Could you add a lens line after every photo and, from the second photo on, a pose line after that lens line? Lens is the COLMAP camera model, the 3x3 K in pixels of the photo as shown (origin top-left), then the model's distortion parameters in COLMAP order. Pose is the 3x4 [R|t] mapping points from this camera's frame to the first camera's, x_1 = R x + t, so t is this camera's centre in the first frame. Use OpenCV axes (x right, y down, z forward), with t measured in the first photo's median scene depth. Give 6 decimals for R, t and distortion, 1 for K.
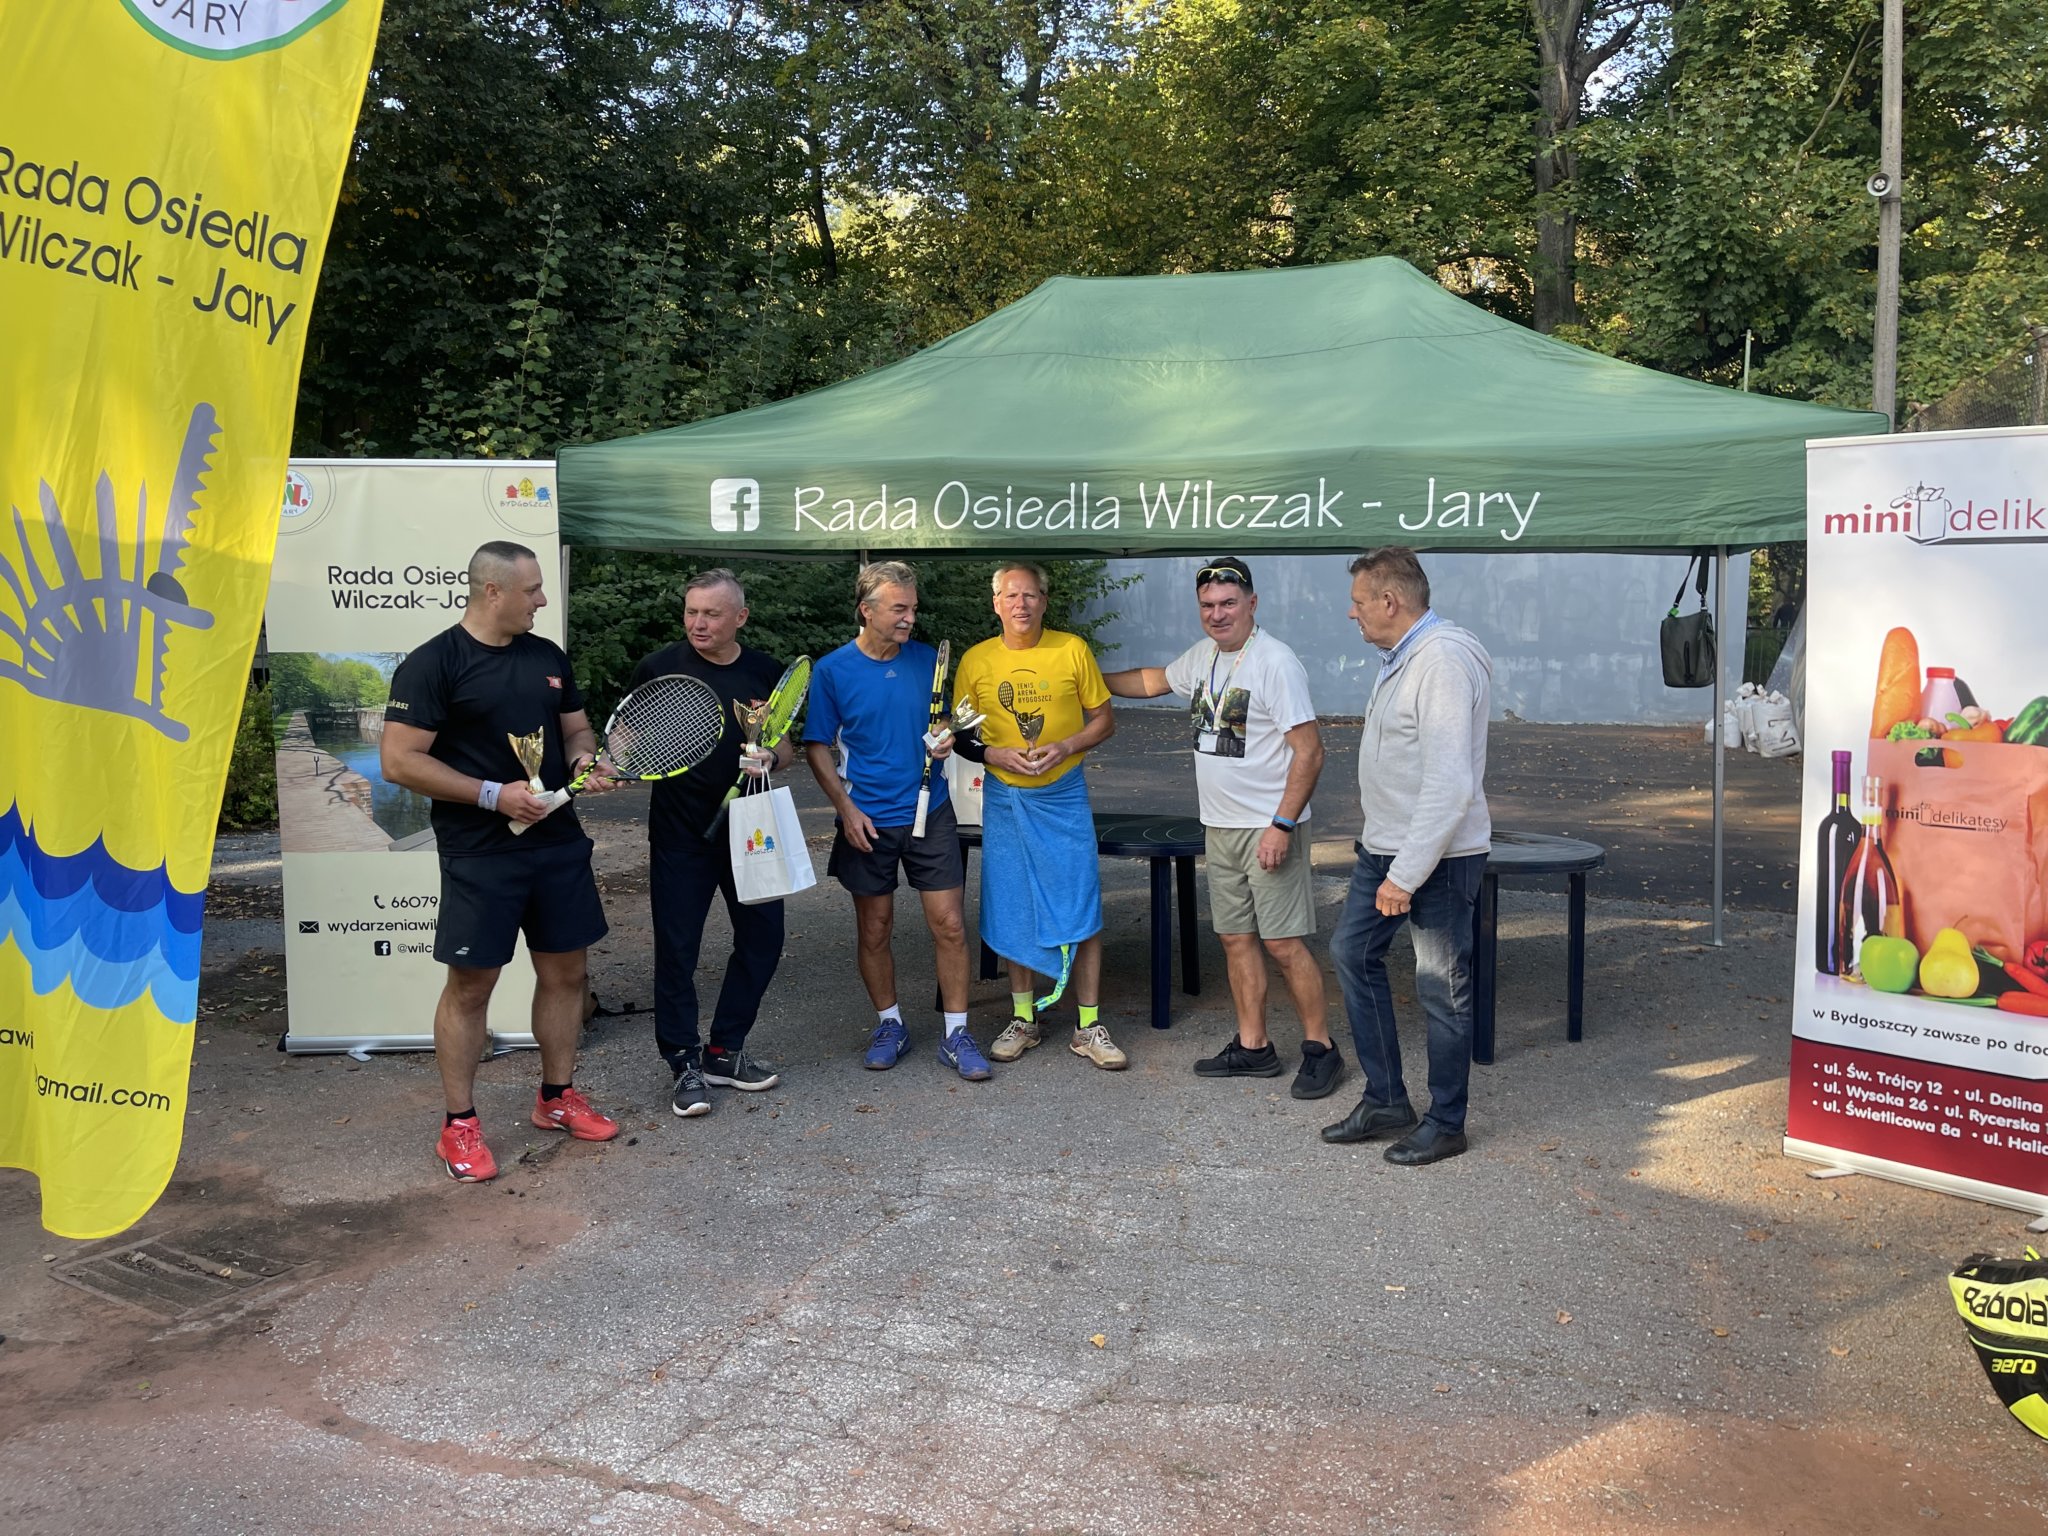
lens RADIAL K [[1541.5, 0, 1006.9], [0, 1541.5, 724.5], [0, 0, 1]] dist [0.128350, -0.161951]
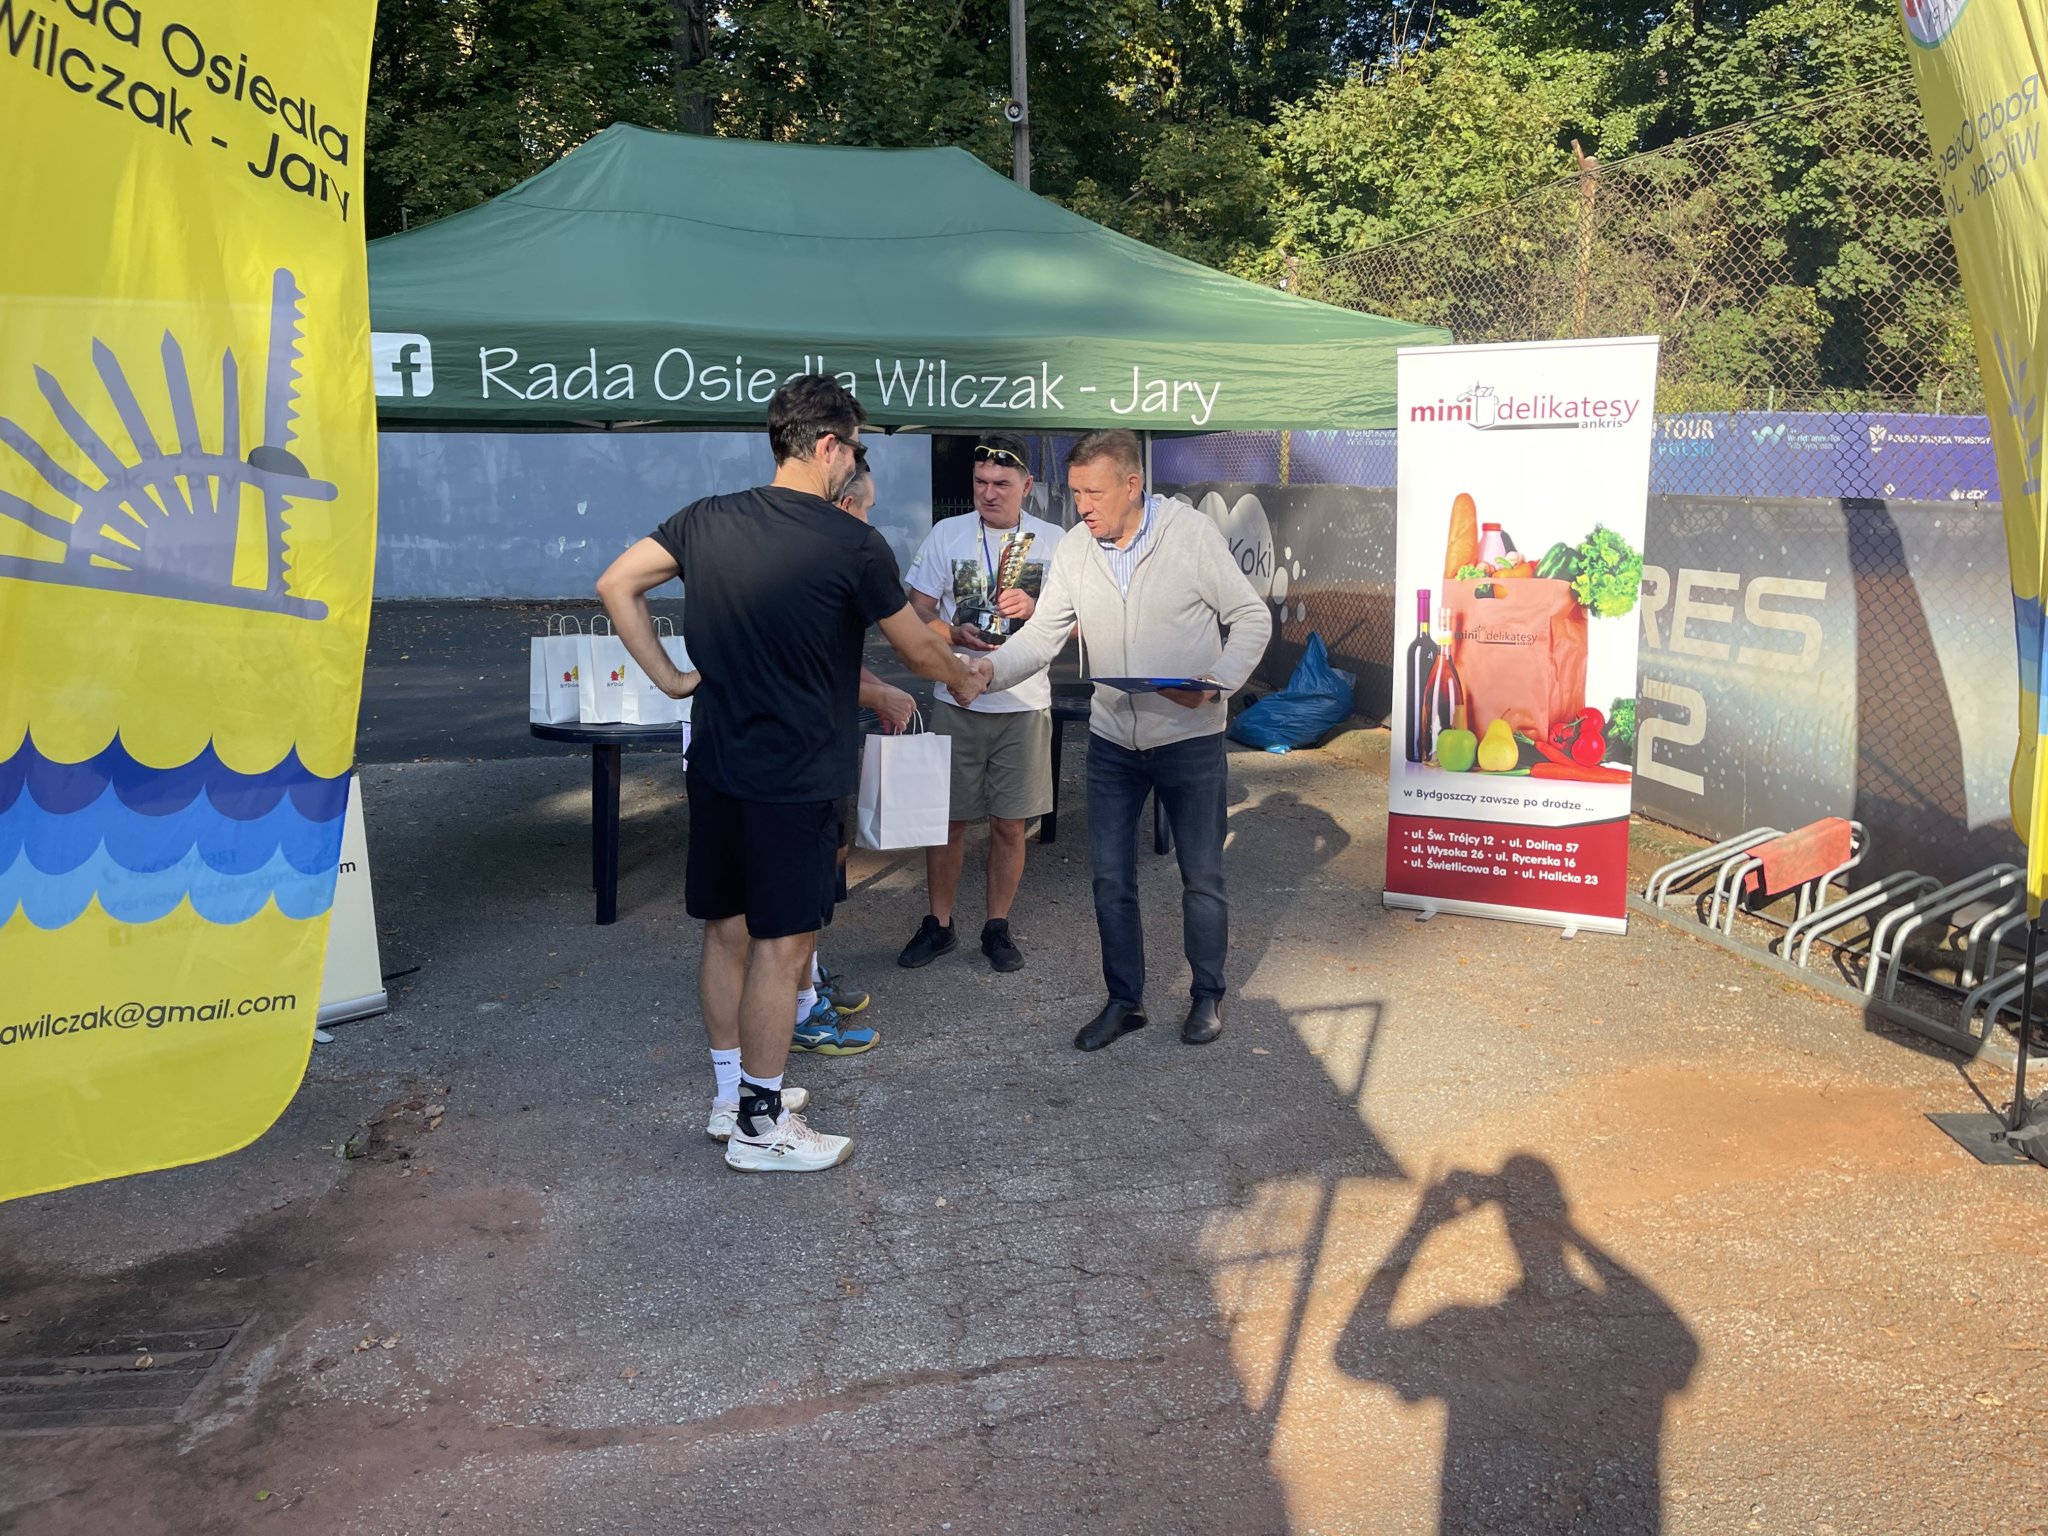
lens RADIAL K [[1547.4, 0, 1035.3], [0, 1547.4, 707.0], [0, 0, 1]] dist [0.134346, -0.170002]
pose [[0.823904, -0.090806, 0.559407, -0.441436], [0.053007, 0.995100, 0.083459, -0.011341], [-0.564244, -0.039110, 0.824681, 0.105686]]
